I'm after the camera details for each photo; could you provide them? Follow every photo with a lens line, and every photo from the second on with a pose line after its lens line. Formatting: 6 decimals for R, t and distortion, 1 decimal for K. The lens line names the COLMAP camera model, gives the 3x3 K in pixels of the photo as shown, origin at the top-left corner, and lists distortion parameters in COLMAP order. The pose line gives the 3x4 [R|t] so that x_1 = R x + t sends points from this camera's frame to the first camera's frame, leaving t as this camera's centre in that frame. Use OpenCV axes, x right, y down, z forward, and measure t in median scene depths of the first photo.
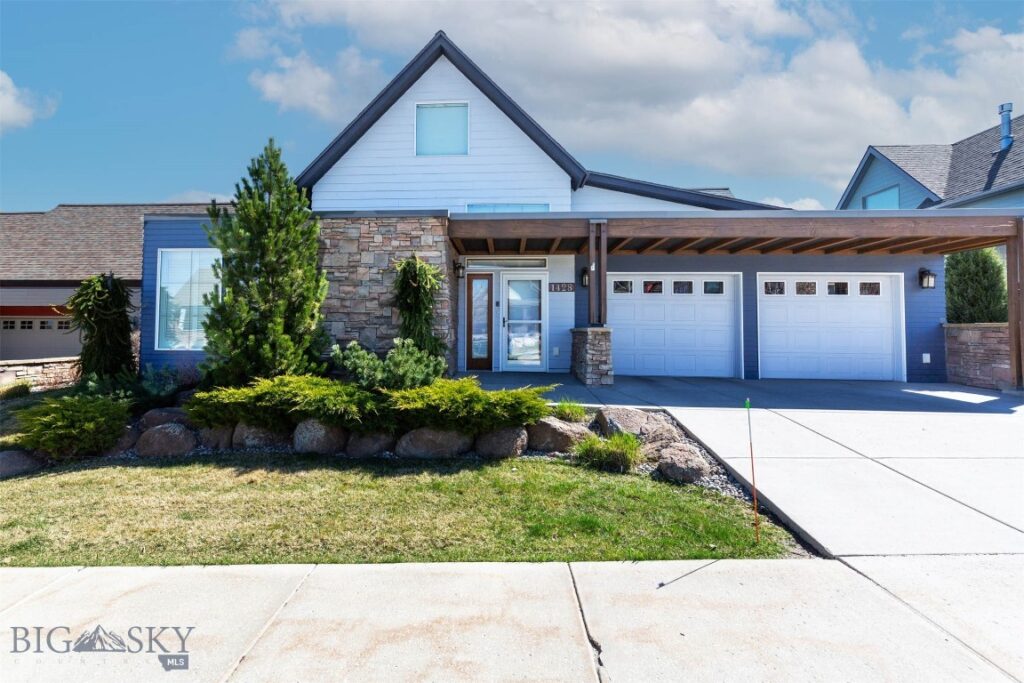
lens RADIAL K [[506.3, 0, 500.1], [0, 506.3, 316.6], [0, 0, 1]] dist [0.002706, 0.000331]
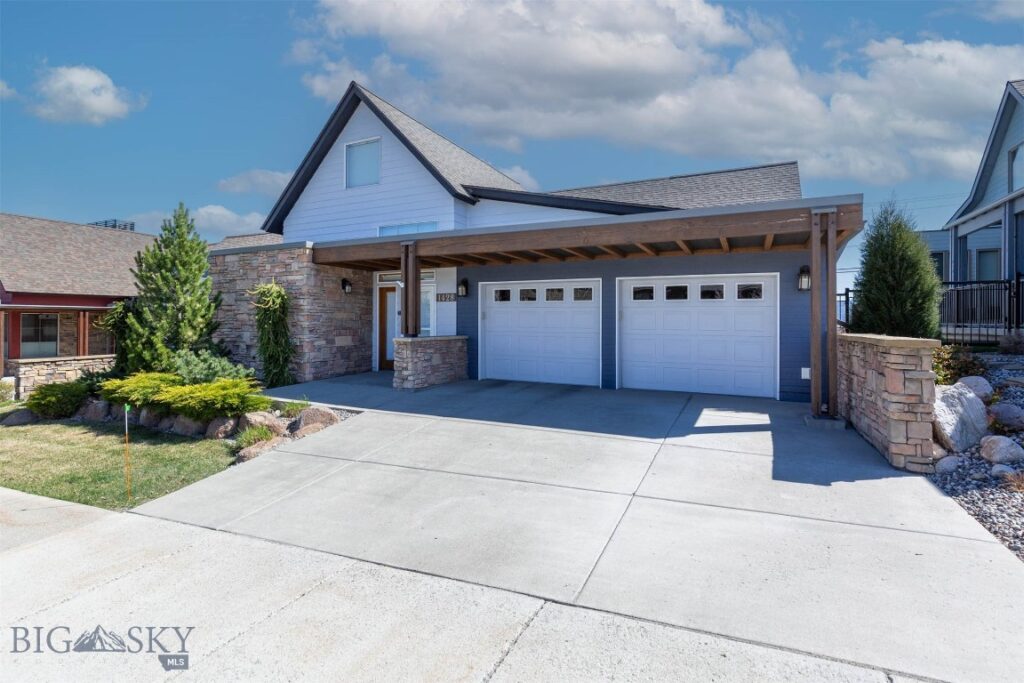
lens RADIAL K [[516.9, 0, 510.1], [0, 516.9, 323.1], [0, 0, 1]] dist [-0.002814, -0.000945]
pose [[0.920990, -0.003594, -0.389569, 0.692545], [0.016079, 0.999456, 0.028793, -0.032635], [0.389254, -0.032782, 0.920547, 0.021311]]
